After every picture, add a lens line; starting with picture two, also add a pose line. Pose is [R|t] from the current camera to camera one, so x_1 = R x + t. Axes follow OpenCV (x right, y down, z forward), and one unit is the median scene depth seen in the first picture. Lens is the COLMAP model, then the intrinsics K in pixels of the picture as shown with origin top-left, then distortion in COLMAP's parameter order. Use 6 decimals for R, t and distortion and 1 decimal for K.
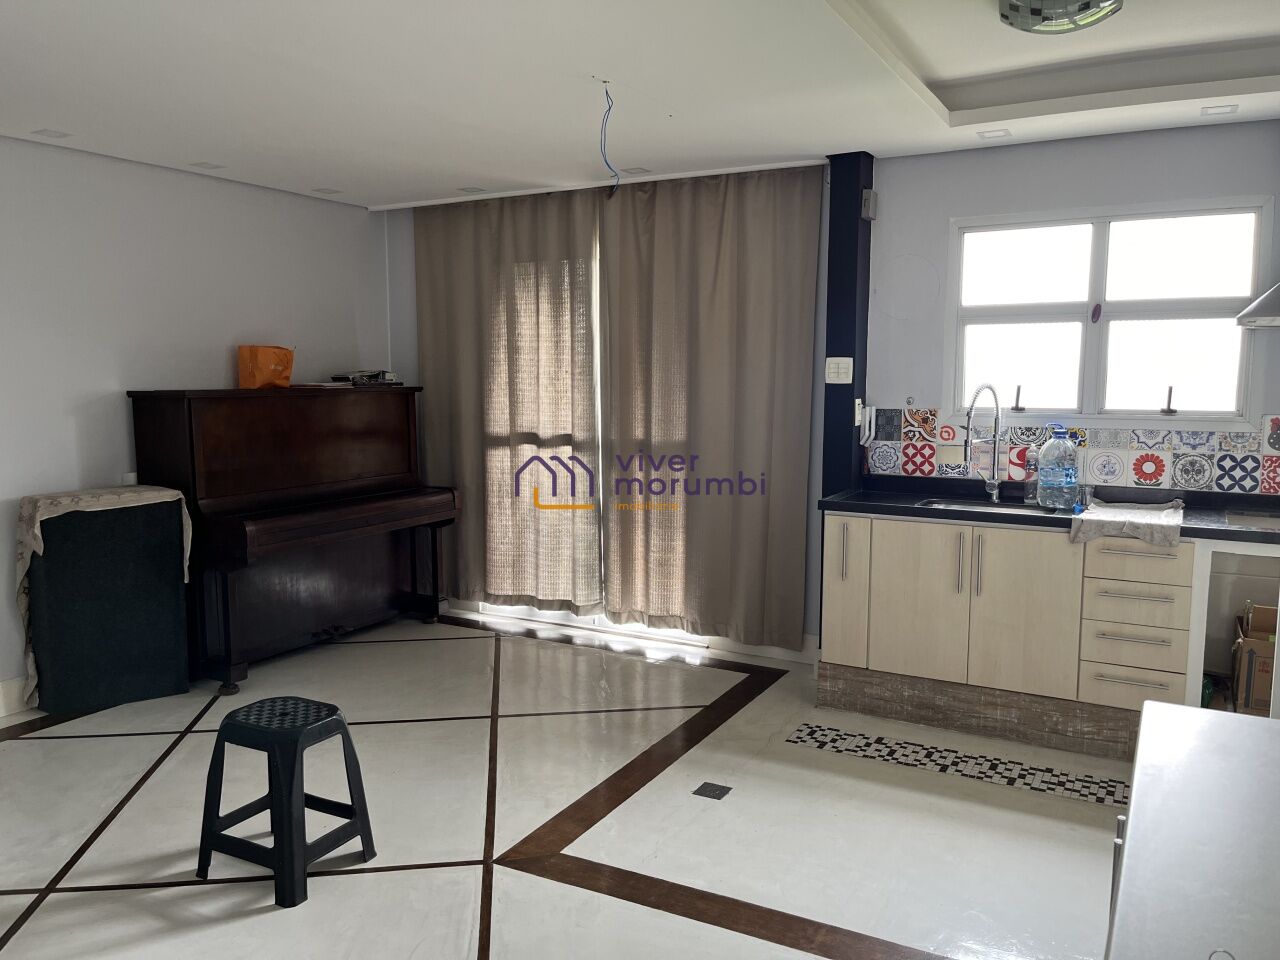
lens RADIAL K [[970.6, 0, 639.1], [0, 970.6, 490.6], [0, 0, 1]] dist [0.056687, -0.079826]
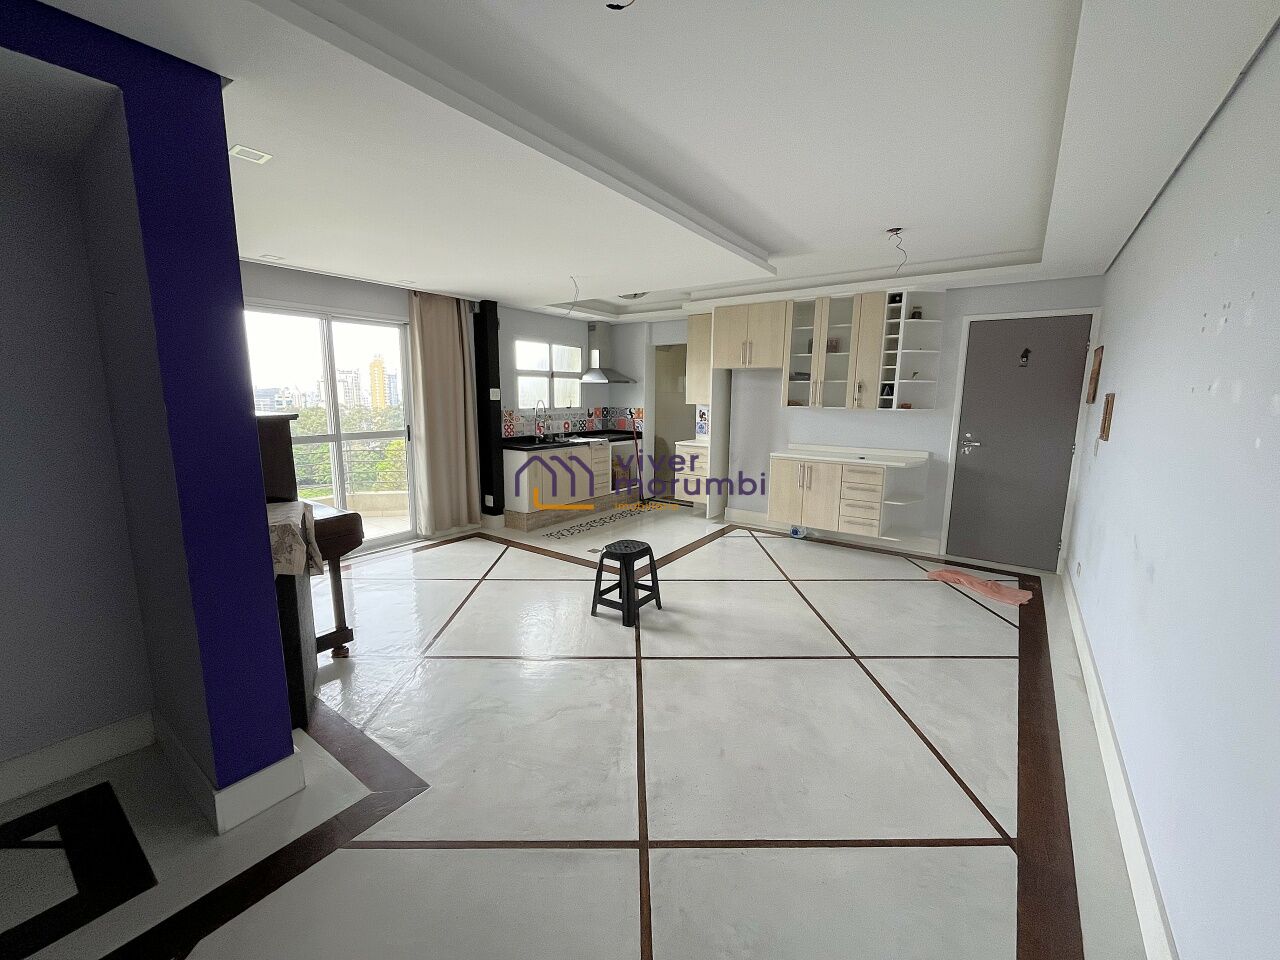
lens RADIAL K [[517.6, 0, 640.1], [0, 517.6, 478.4], [0, 0, 1]] dist [-0.000620, -0.000838]
pose [[0.115240, -0.159806, 0.980399, -1.115416], [0.112562, 0.982718, 0.146953, -0.076178], [-0.986939, 0.093421, 0.131237, 0.576741]]
